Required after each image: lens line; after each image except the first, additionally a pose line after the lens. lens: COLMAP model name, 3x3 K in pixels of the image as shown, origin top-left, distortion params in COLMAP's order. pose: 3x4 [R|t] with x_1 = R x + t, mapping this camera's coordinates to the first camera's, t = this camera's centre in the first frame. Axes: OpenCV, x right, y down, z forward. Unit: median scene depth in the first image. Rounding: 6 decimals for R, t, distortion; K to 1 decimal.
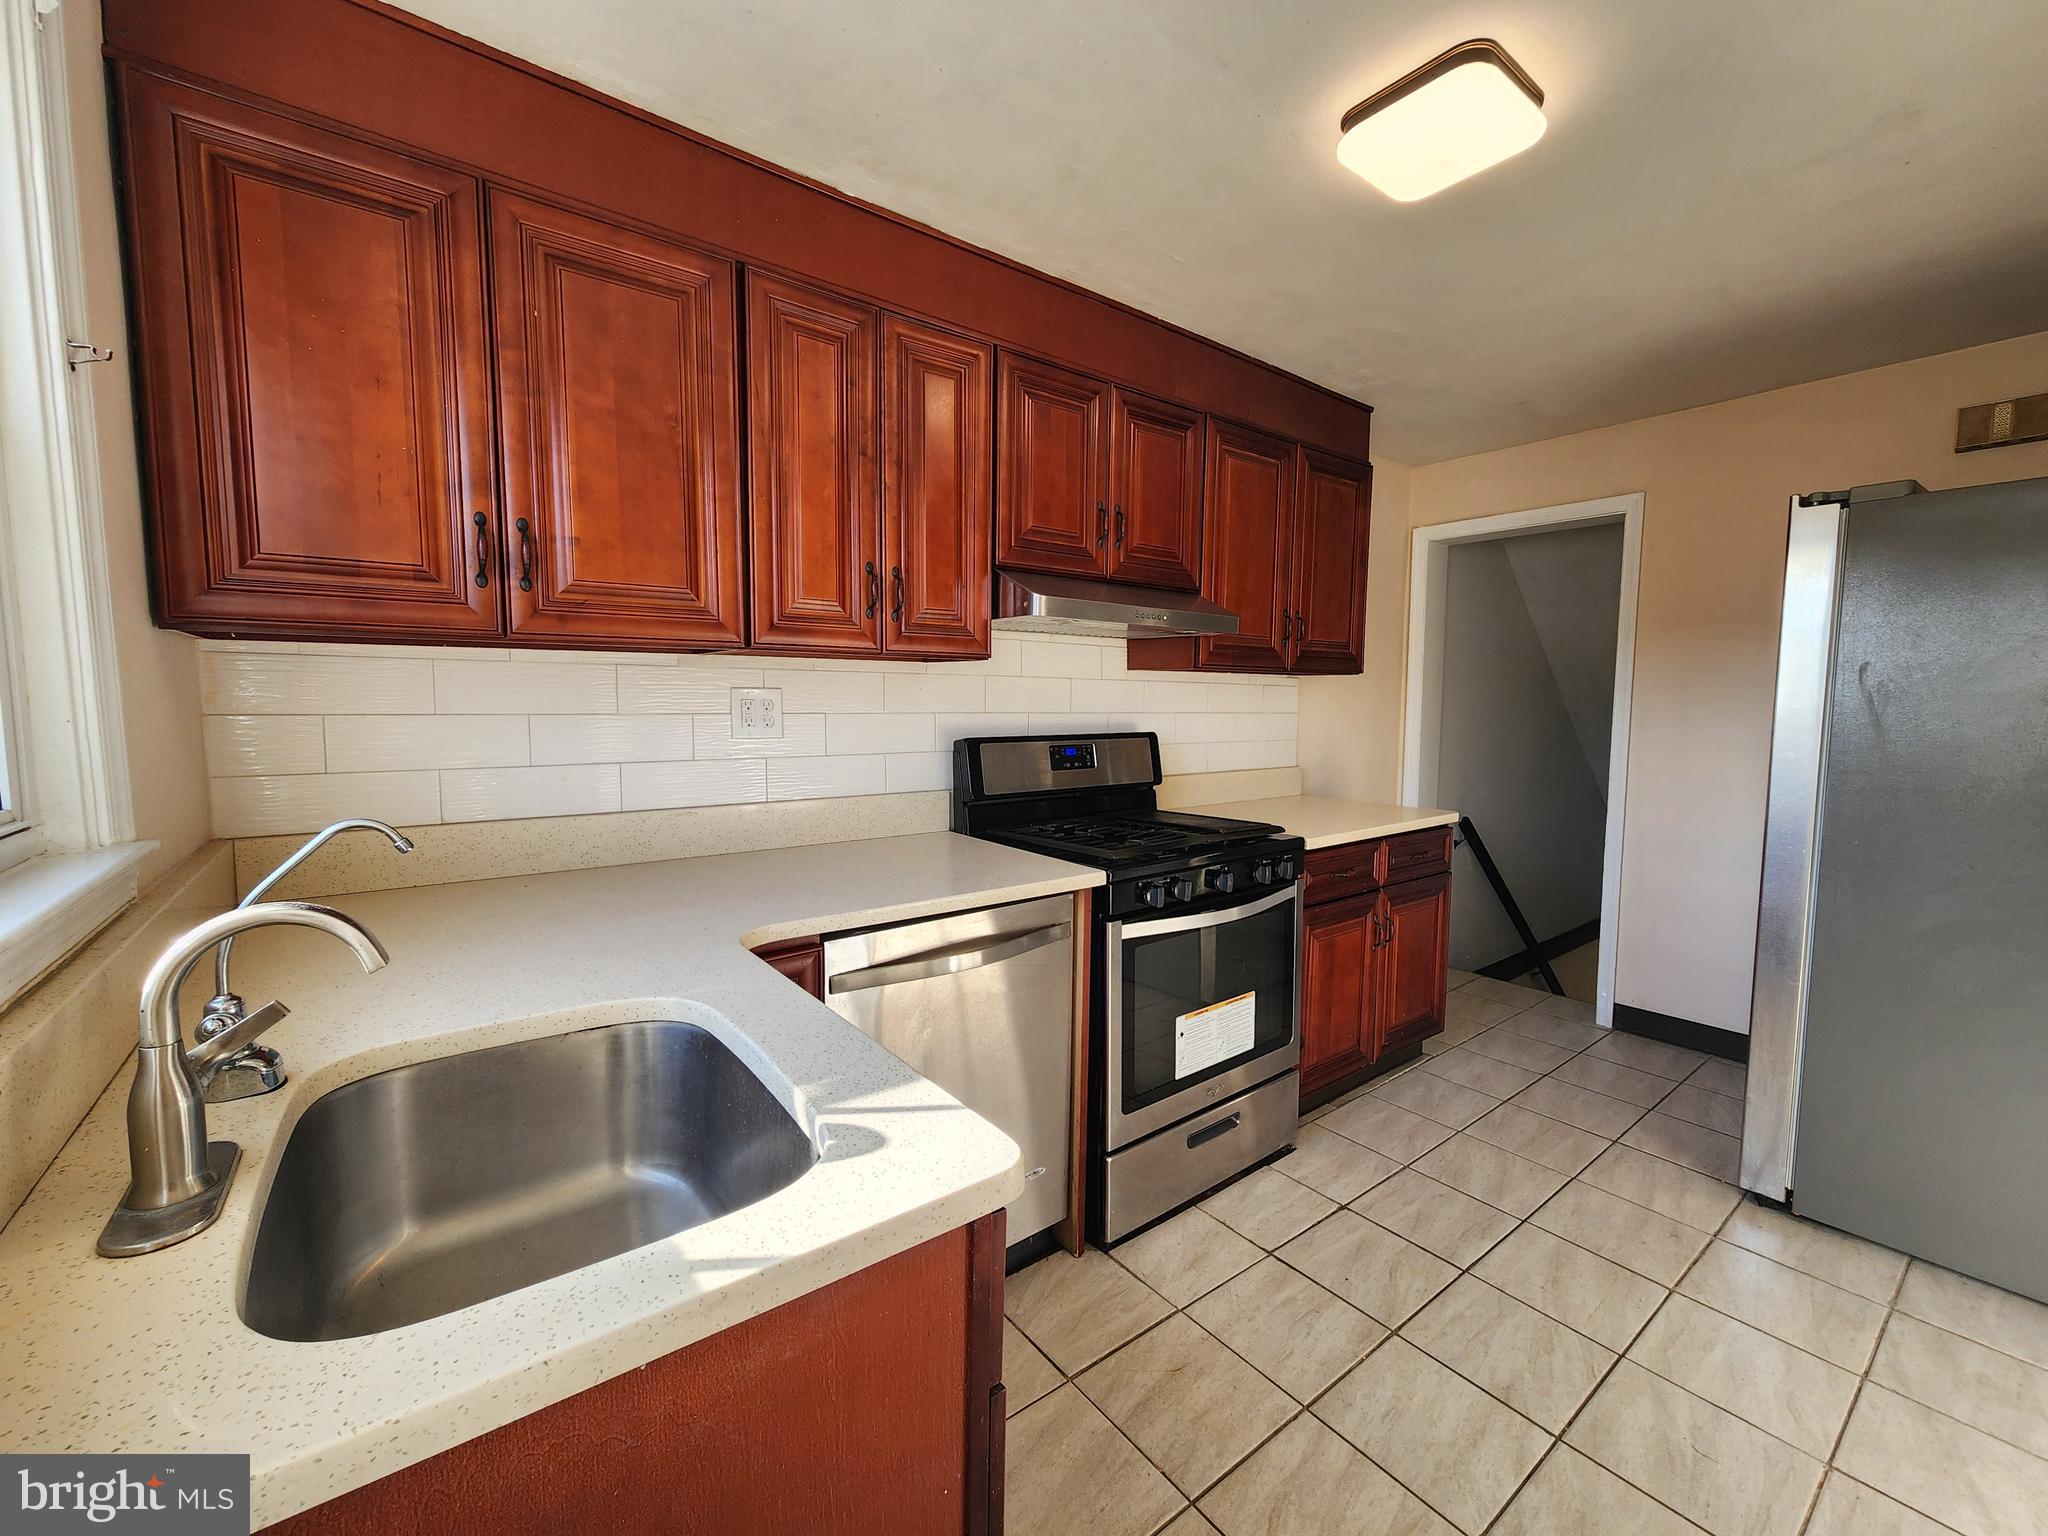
lens RADIAL K [[838.9, 0, 1029.1], [0, 838.9, 769.8], [0, 0, 1]] dist [-0.001400, -0.000016]
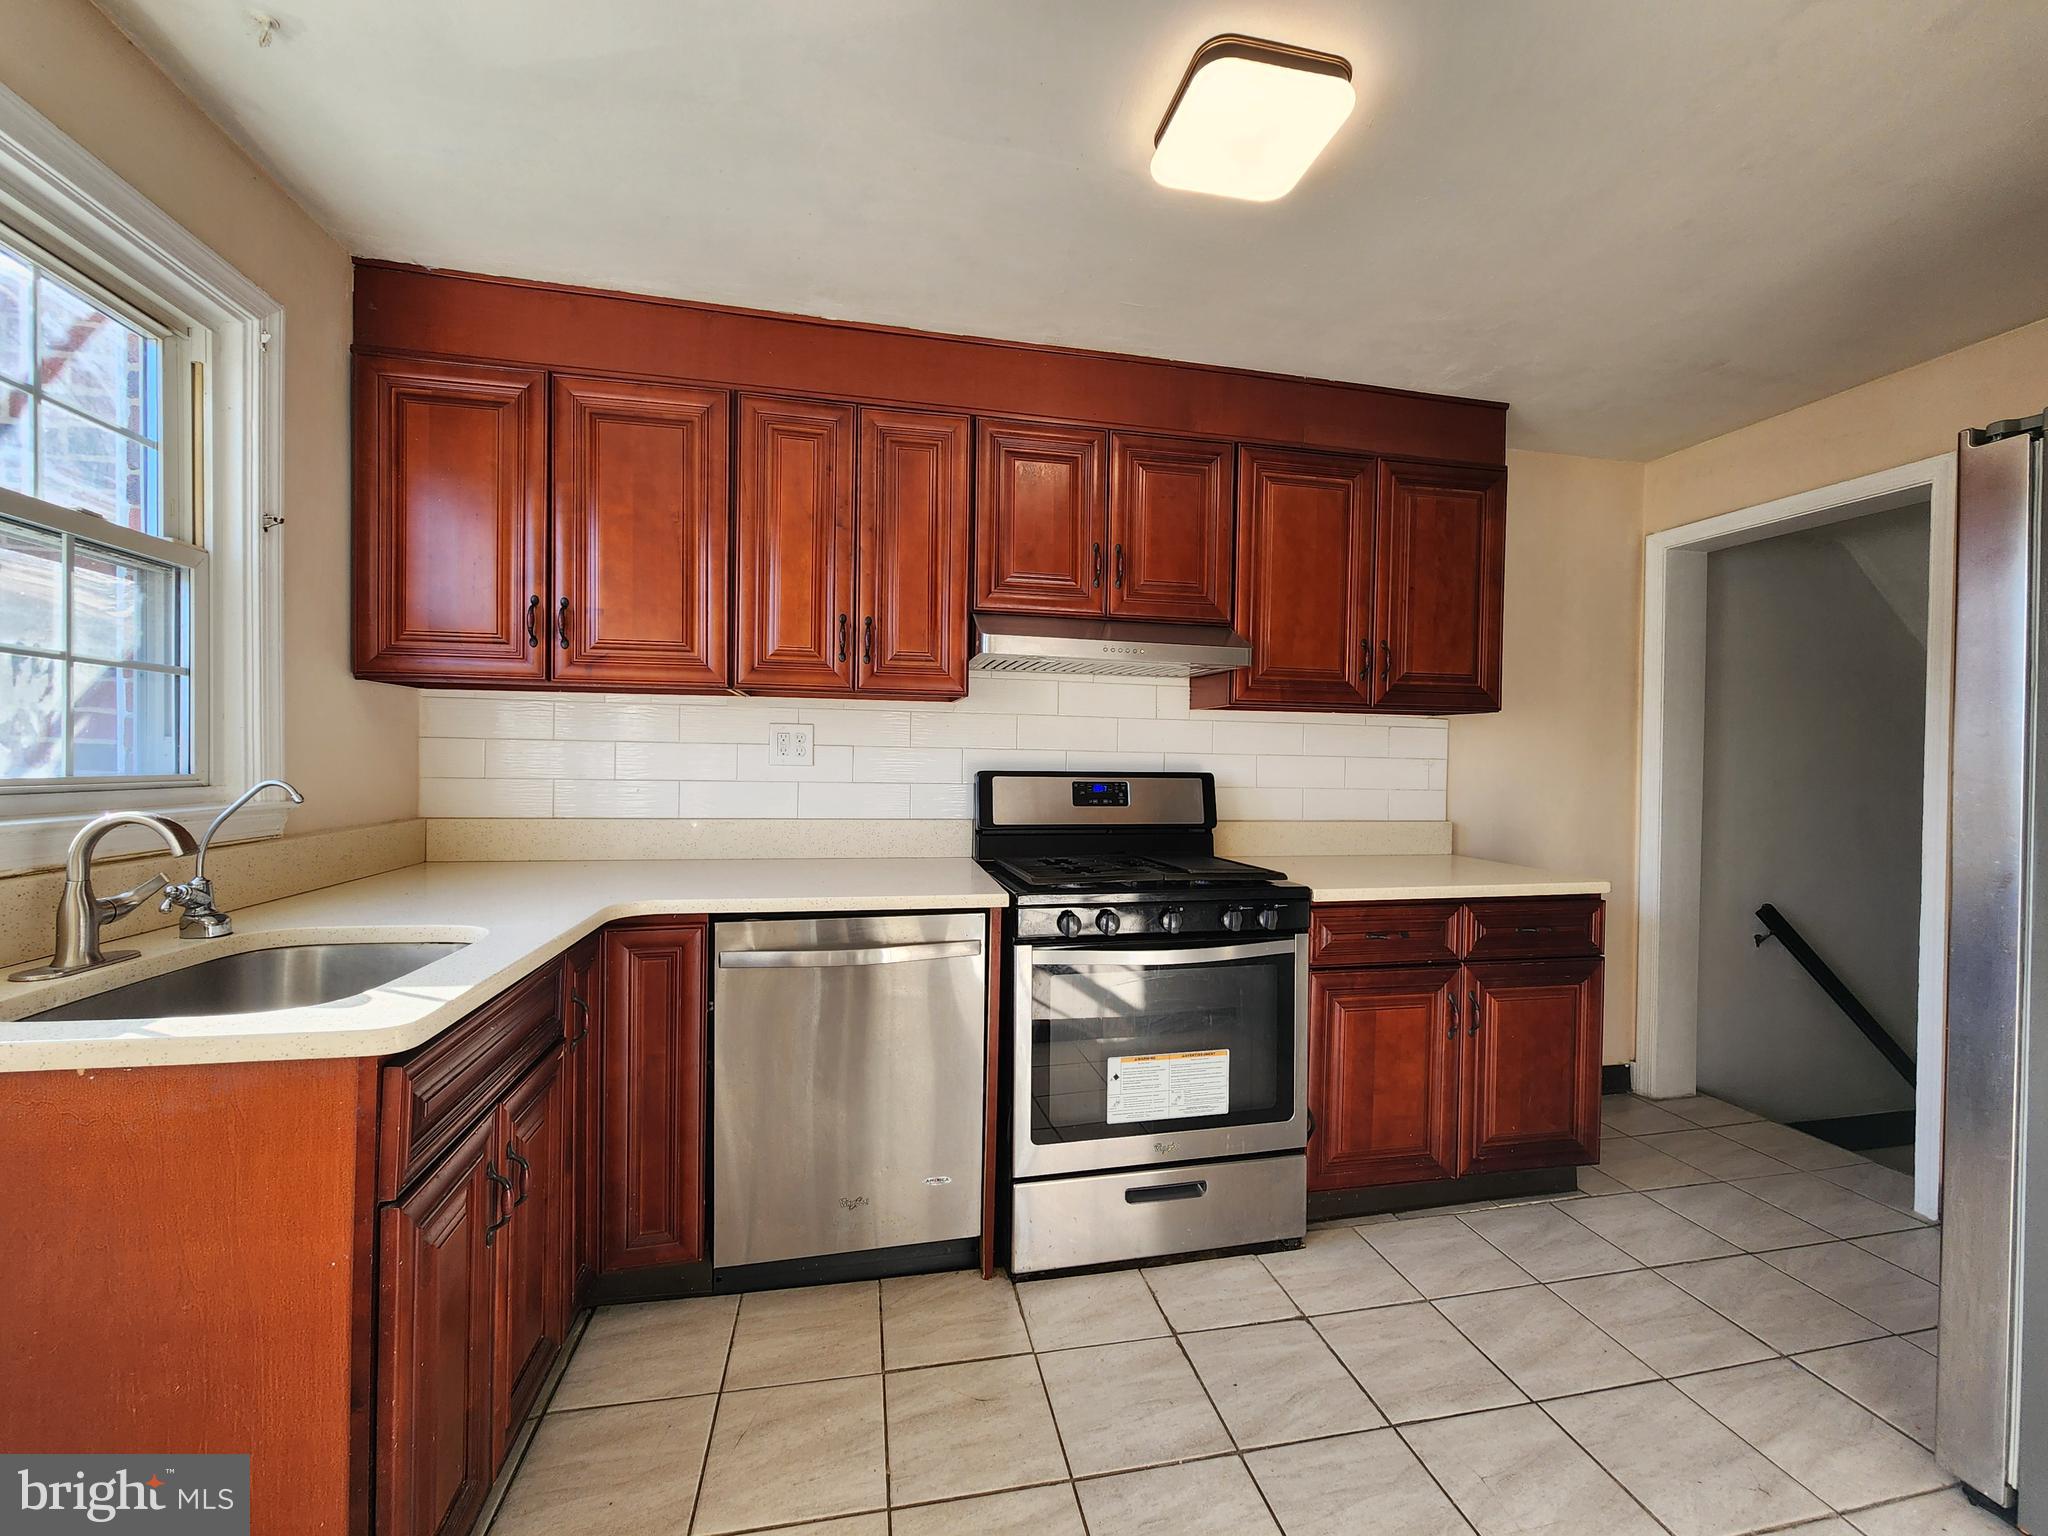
lens RADIAL K [[838.9, 0, 1029.6], [0, 838.9, 768.9], [0, 0, 1]] dist [-0.001400, -0.000016]
pose [[0.901940, 0.013124, -0.431662, 0.496305], [-0.045644, 0.996837, -0.065063, 0.029816], [0.429442, 0.078386, 0.899686, 0.062564]]
